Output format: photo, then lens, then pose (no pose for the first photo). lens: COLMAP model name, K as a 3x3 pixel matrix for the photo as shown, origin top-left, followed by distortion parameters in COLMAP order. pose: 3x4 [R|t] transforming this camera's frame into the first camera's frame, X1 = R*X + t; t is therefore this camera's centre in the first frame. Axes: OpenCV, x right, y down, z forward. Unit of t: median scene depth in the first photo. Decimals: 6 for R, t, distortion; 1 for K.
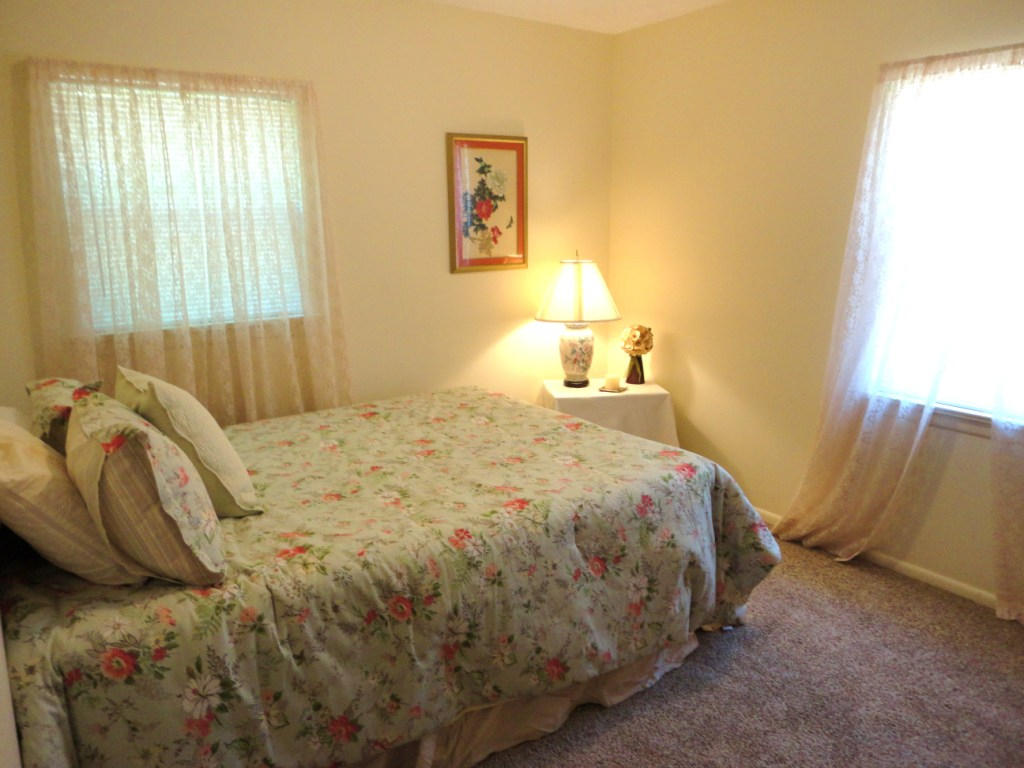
lens RADIAL K [[747.7, 0, 512.2], [0, 747.7, 382.4], [0, 0, 1]] dist [0.010519, -0.002859]
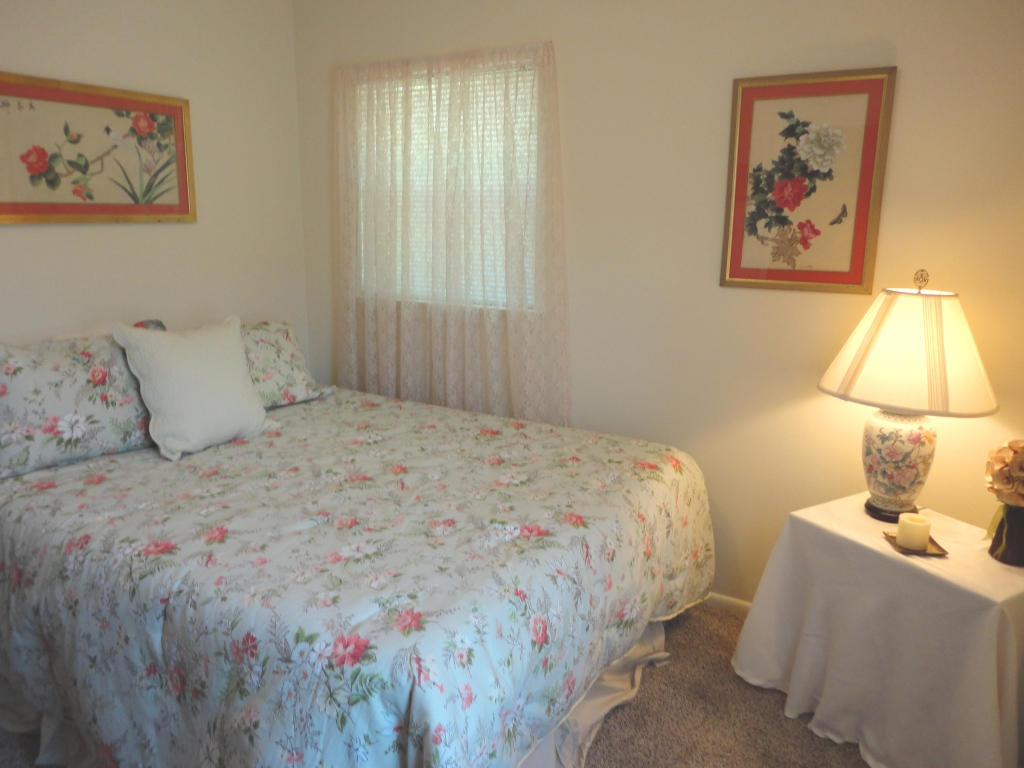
lens RADIAL K [[747.7, 0, 511.5], [0, 747.7, 384.9], [0, 0, 1]] dist [0.010519, -0.002859]
pose [[0.418640, 0.225374, -0.879743, 0.472277], [-0.219141, 0.965161, 0.142974, -0.115831], [0.881316, 0.132933, 0.453443, 0.536028]]
